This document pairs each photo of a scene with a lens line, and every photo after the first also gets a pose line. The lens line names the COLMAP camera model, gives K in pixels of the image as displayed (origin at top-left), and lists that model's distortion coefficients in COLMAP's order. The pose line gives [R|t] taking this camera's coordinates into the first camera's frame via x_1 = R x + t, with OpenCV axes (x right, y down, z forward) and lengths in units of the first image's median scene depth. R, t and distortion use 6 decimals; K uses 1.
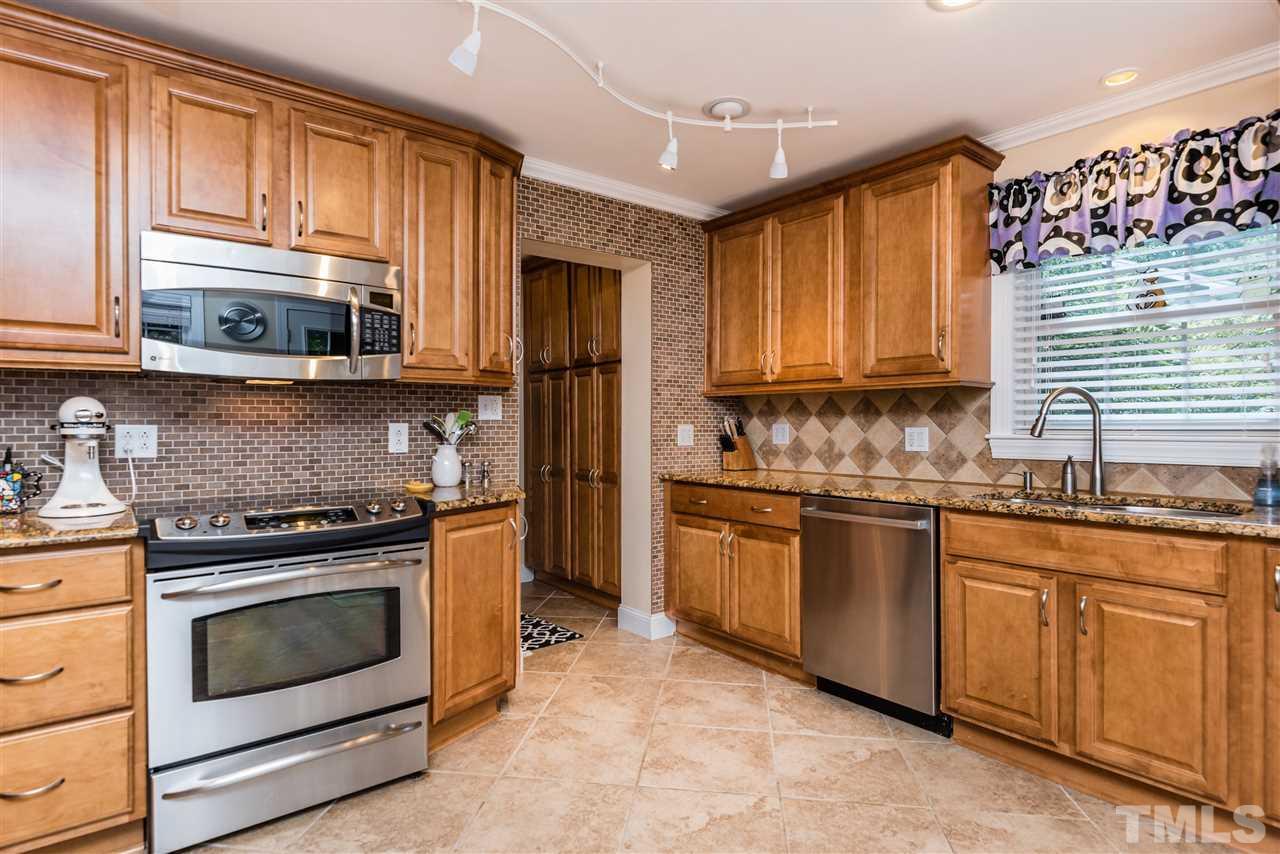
lens RADIAL K [[675.7, 0, 644.7], [0, 675.7, 424.3], [0, 0, 1]] dist [-0.000529, 0.000779]
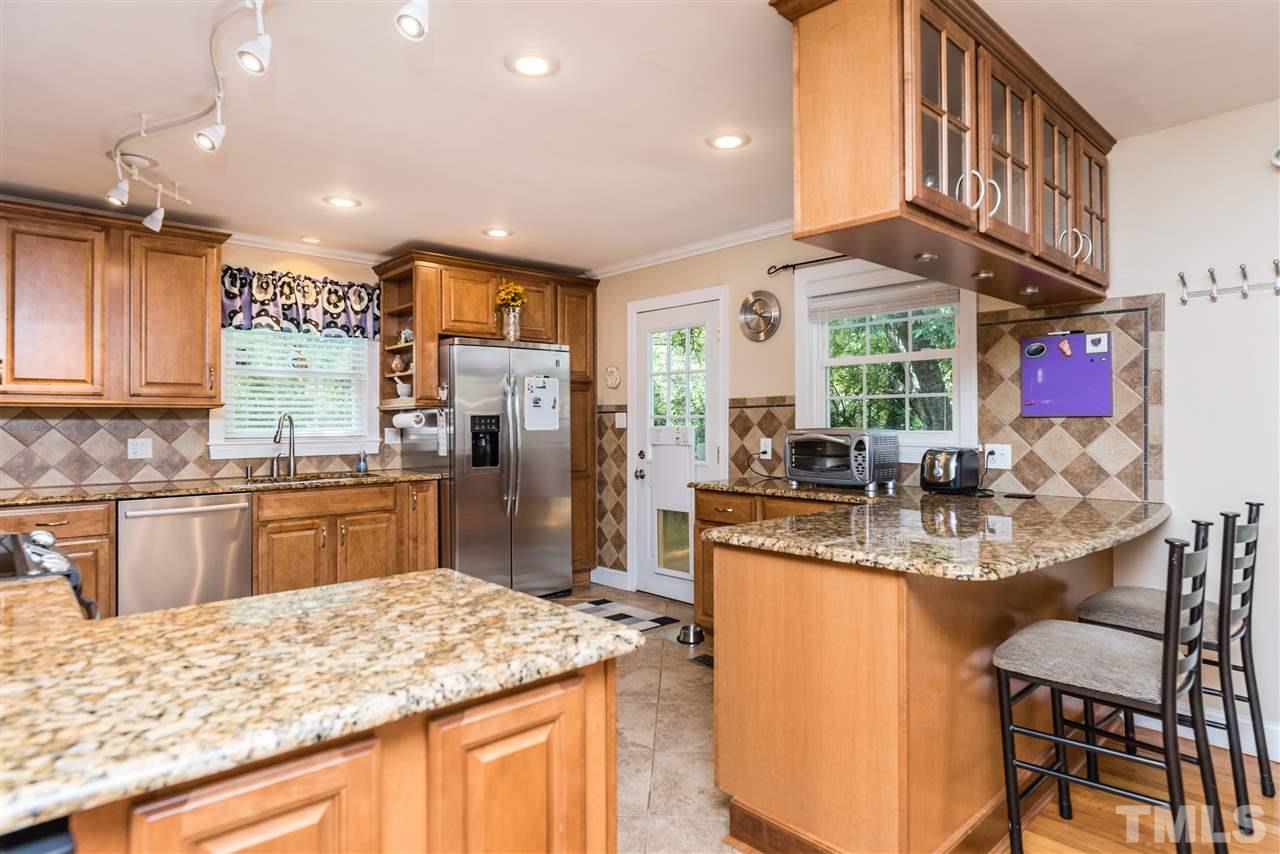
lens RADIAL K [[728.1, 0, 646.2], [0, 728.1, 415.9], [0, 0, 1]] dist [0.008447, -0.000115]
pose [[-0.073733, 0.011689, 0.997209, -1.214829], [0.005416, 0.999921, -0.011320, -0.020302], [-0.997263, 0.004566, -0.073791, 0.250519]]
